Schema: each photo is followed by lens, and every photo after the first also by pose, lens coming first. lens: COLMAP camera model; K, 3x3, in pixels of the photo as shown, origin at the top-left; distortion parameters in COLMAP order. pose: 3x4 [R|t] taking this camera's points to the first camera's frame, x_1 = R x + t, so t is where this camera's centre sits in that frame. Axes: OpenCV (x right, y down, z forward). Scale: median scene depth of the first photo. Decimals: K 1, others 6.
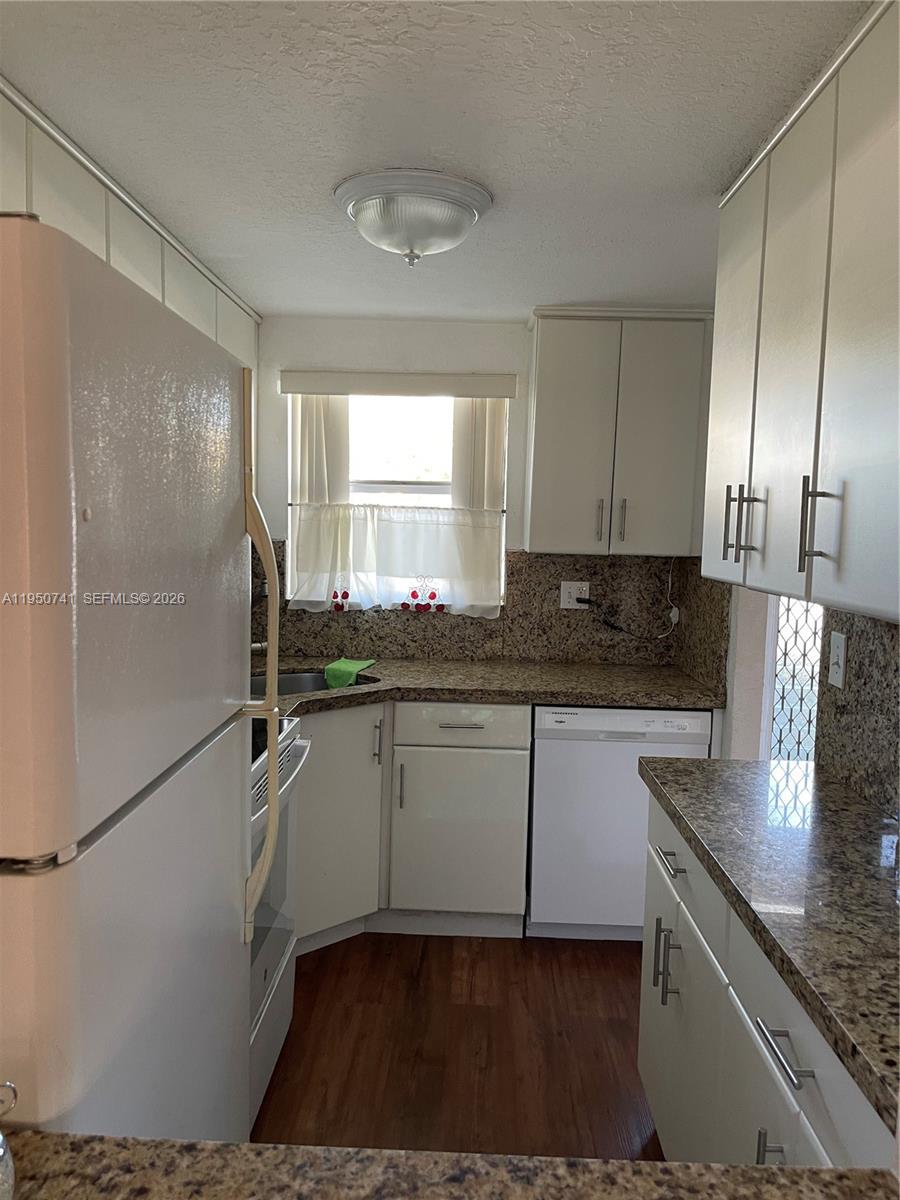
lens RADIAL K [[910.7, 0, 444.3], [0, 910.7, 600.4], [0, 0, 1]] dist [0.076105, -0.102745]
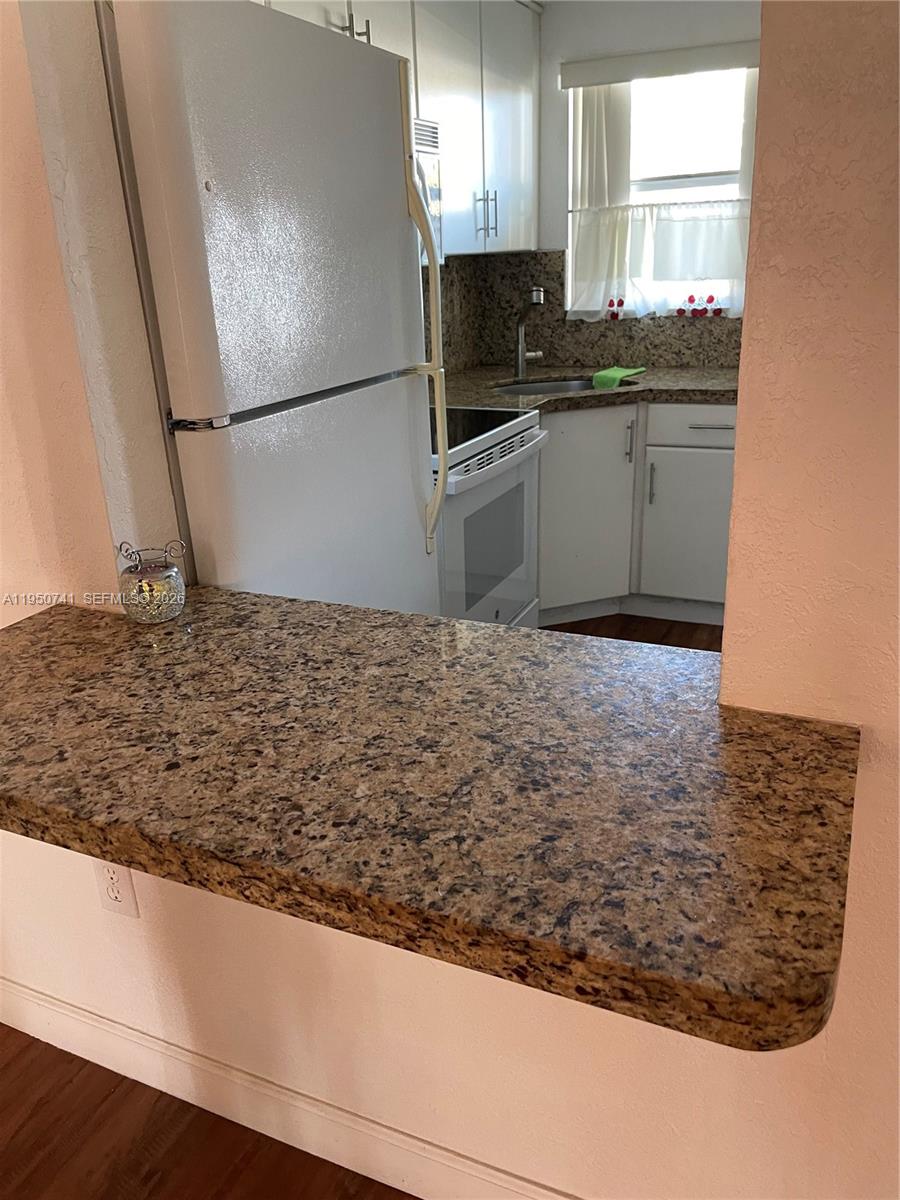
lens RADIAL K [[910.7, 0, 444.3], [0, 910.7, 600.4], [0, 0, 1]] dist [0.076105, -0.102745]
pose [[0.922571, 0.079015, -0.377649, 0.122856], [0.026496, 0.963519, 0.266324, 0.035823], [0.384916, -0.255709, 0.886822, -0.069379]]
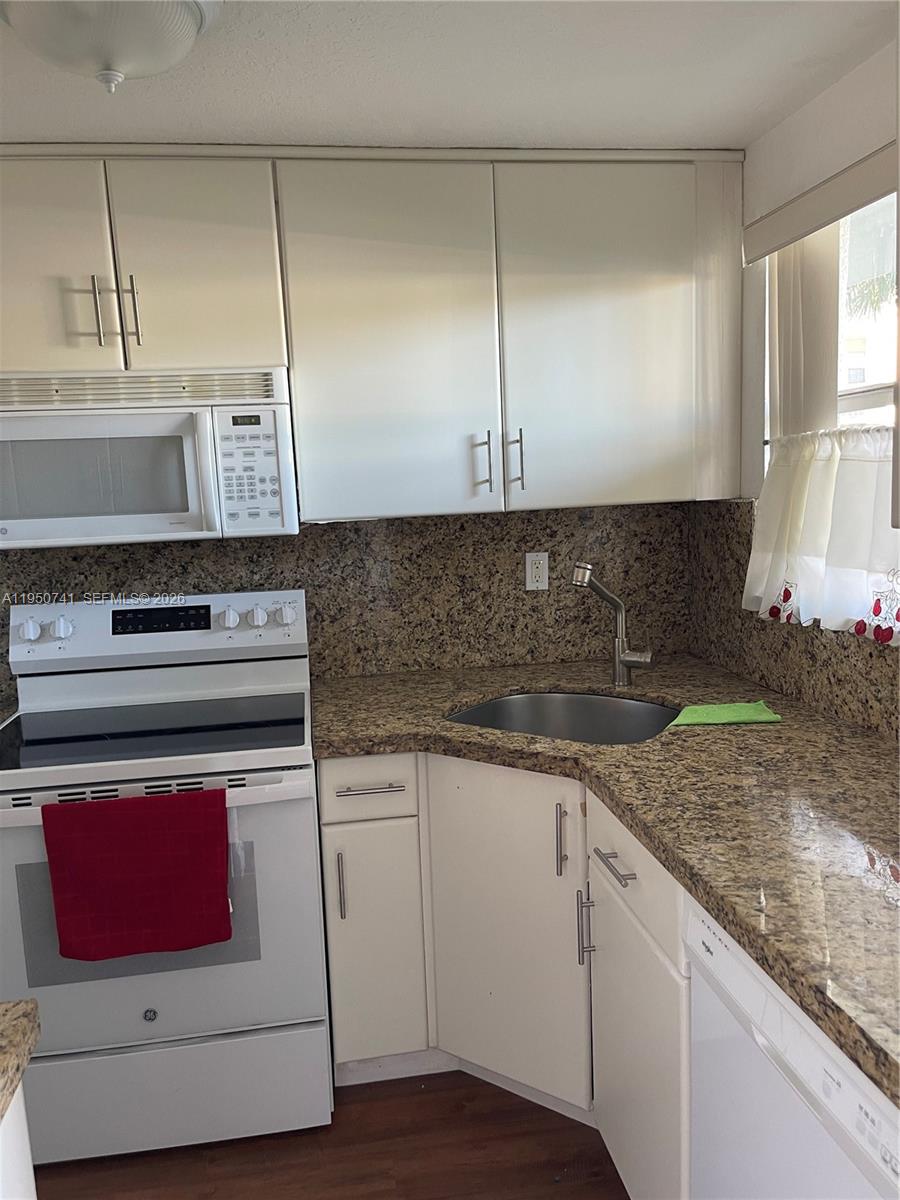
lens RADIAL K [[910.7, 0, 444.3], [0, 910.7, 600.4], [0, 0, 1]] dist [0.076105, -0.102745]
pose [[0.186622, 0.095683, -0.977761, 0.415870], [-0.043274, 0.995081, 0.089118, -0.044644], [0.981478, 0.025681, 0.189845, 0.676333]]
